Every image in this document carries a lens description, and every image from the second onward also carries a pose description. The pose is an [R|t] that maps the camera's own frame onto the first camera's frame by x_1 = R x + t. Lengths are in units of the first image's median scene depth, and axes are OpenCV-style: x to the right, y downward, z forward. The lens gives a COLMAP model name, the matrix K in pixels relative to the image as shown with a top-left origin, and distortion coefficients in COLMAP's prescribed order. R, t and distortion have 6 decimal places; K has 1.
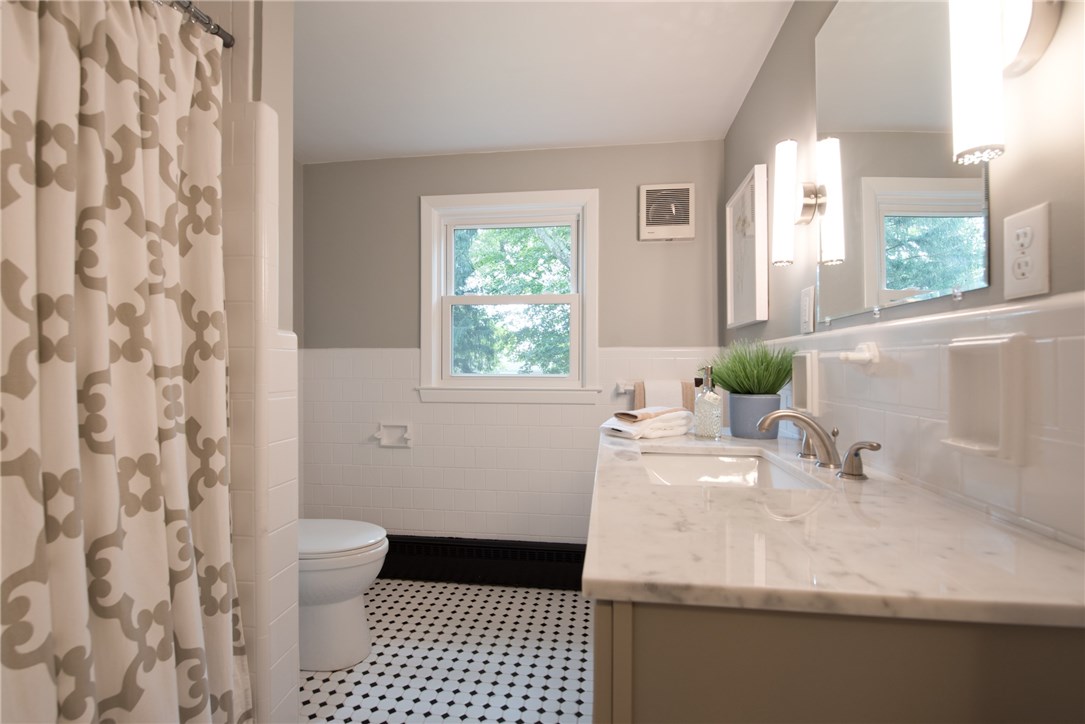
lens RADIAL K [[503.4, 0, 537.4], [0, 503.4, 364.5], [0, 0, 1]] dist [-0.013071, 0.000201]
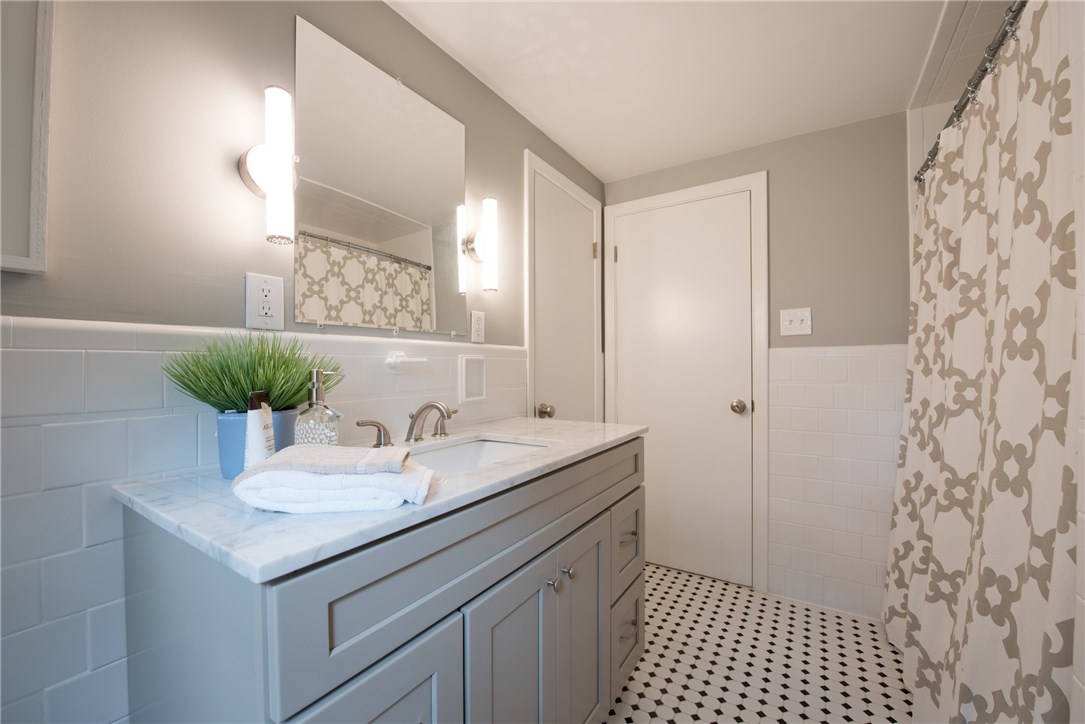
lens RADIAL K [[434.6, 0, 533.4], [0, 434.6, 363.6], [0, 0, 1]] dist [-0.015940, -0.002045]
pose [[-0.904890, 0.016286, 0.425334, -0.151902], [0.012575, 0.999854, -0.011532, 0.006575], [-0.425460, -0.005086, -0.904963, 1.344919]]
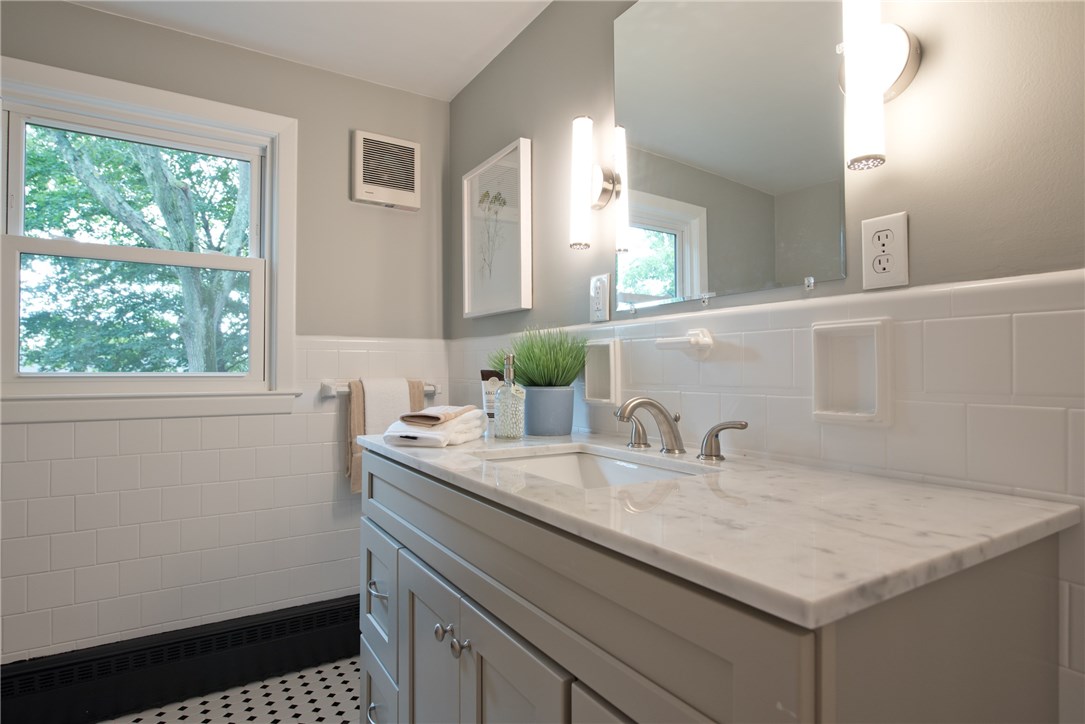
lens RADIAL K [[582.4, 0, 539.3], [0, 582.4, 364.6], [0, 0, 1]] dist [-0.003194, -0.002361]
pose [[0.761543, 0.006337, 0.648083, -0.252836], [0.000714, 0.999943, -0.010617, 0.028960], [-0.648114, 0.008548, 0.761495, 0.202052]]
